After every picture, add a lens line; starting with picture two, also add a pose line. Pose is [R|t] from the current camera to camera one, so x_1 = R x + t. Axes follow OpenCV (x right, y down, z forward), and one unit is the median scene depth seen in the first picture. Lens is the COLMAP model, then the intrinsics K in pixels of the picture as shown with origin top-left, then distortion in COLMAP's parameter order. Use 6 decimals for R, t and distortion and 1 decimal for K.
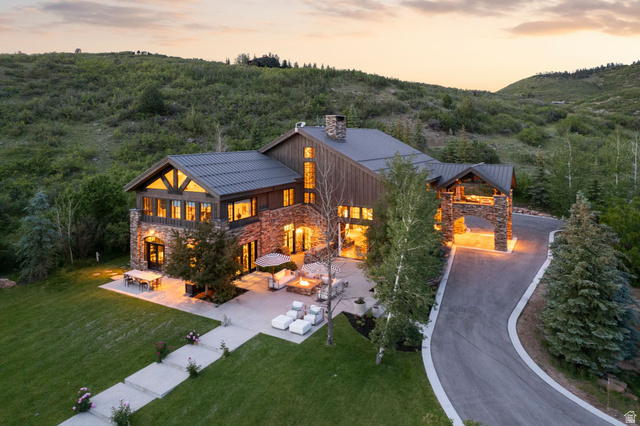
lens RADIAL K [[282.8, 0, 320.0], [0, 282.8, 213.0], [0, 0, 1]] dist [-0.003255, -0.000223]
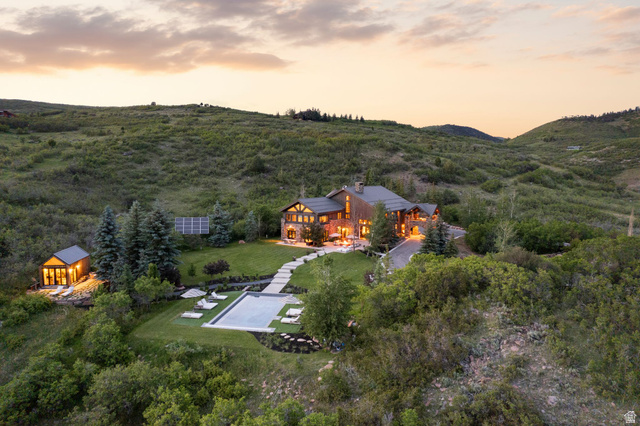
lens RADIAL K [[282.8, 0, 320.0], [0, 282.8, 213.0], [0, 0, 1]] dist [-0.003255, -0.000223]
pose [[0.993112, 0.020707, -0.115328, 0.003189], [-0.034363, 0.992453, -0.117713, 0.106321], [0.112020, 0.120865, 0.986328, -0.719421]]
